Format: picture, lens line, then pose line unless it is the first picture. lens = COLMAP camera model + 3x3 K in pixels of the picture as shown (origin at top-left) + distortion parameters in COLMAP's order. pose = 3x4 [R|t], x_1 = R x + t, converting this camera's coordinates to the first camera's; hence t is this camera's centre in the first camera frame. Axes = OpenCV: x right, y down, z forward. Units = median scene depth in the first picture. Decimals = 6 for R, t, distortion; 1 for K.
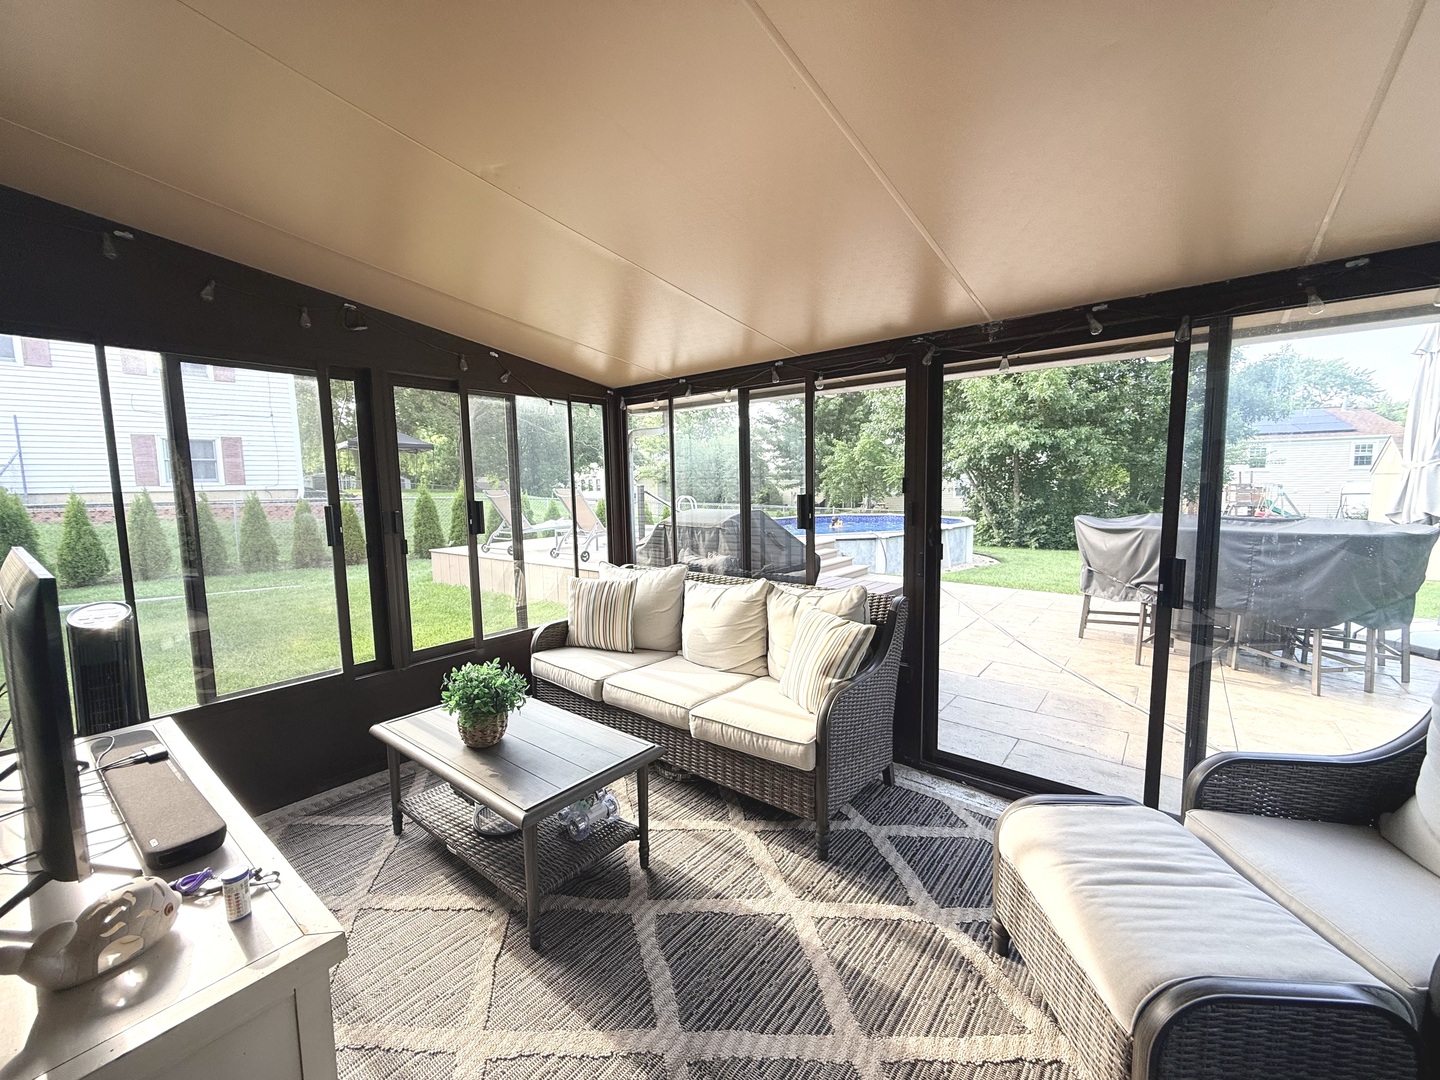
lens RADIAL K [[572.0, 0, 720.0], [0, 572.0, 543.9], [0, 0, 1]] dist [-0.002729, 0.000300]
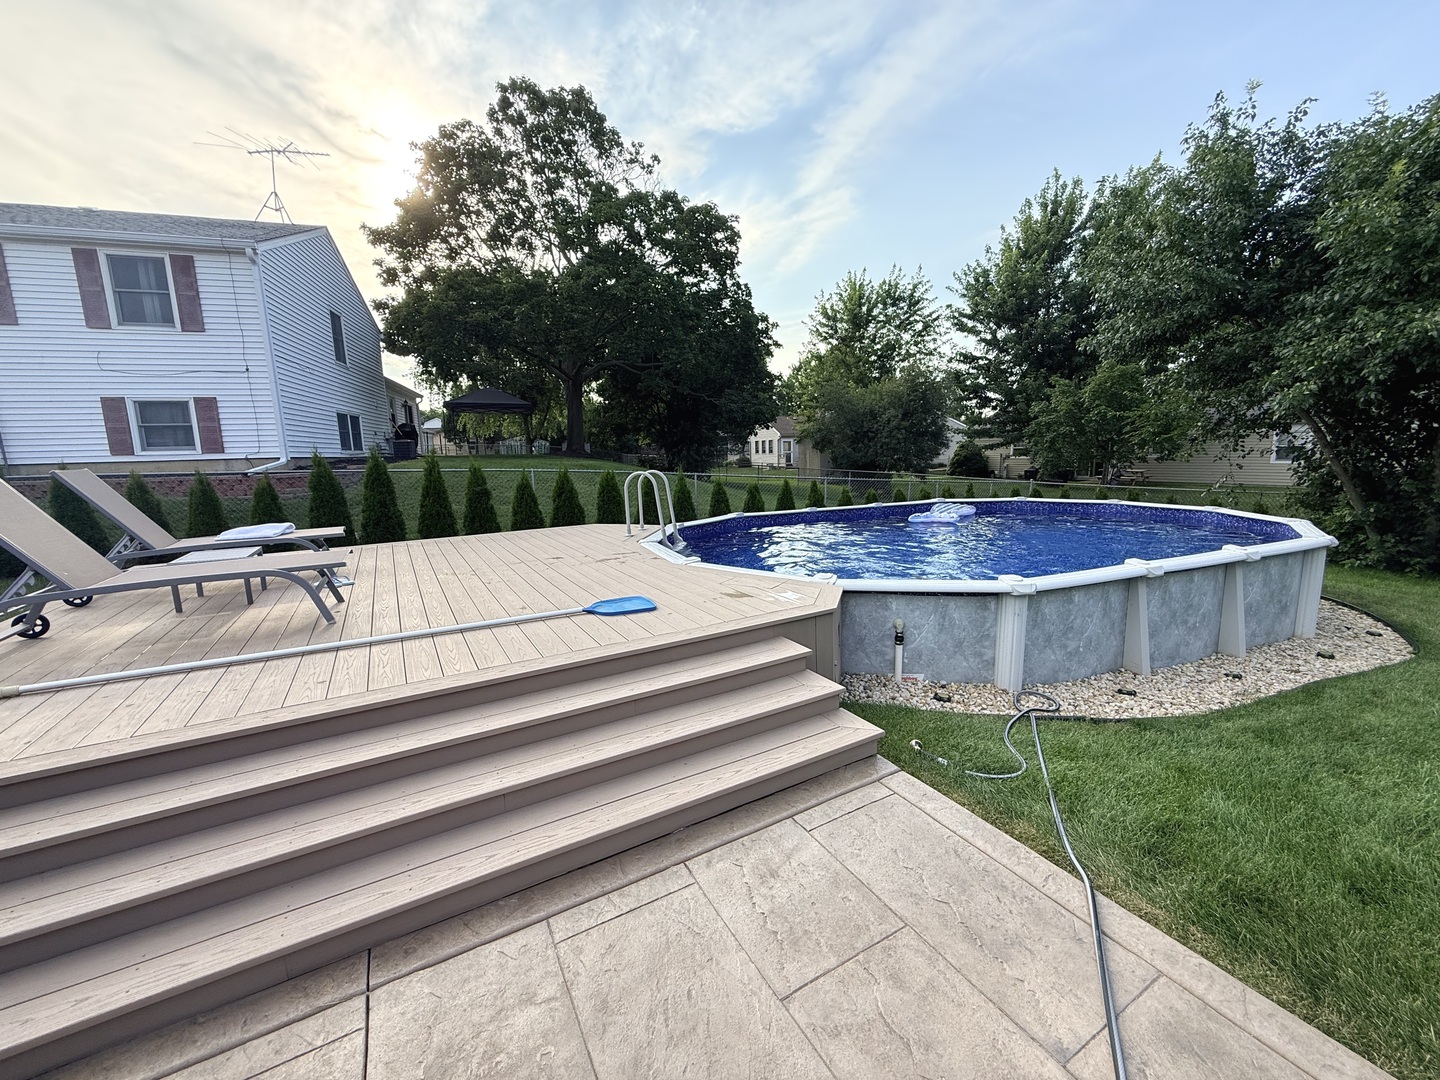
lens RADIAL K [[572.0, 0, 723.8], [0, 572.0, 544.0], [0, 0, 1]] dist [-0.002729, 0.000300]
pose [[0.931157, 0.052216, -0.360859, 0.139856], [-0.028142, 0.997033, 0.071651, -0.037058], [0.363530, -0.056563, 0.929864, 0.343809]]
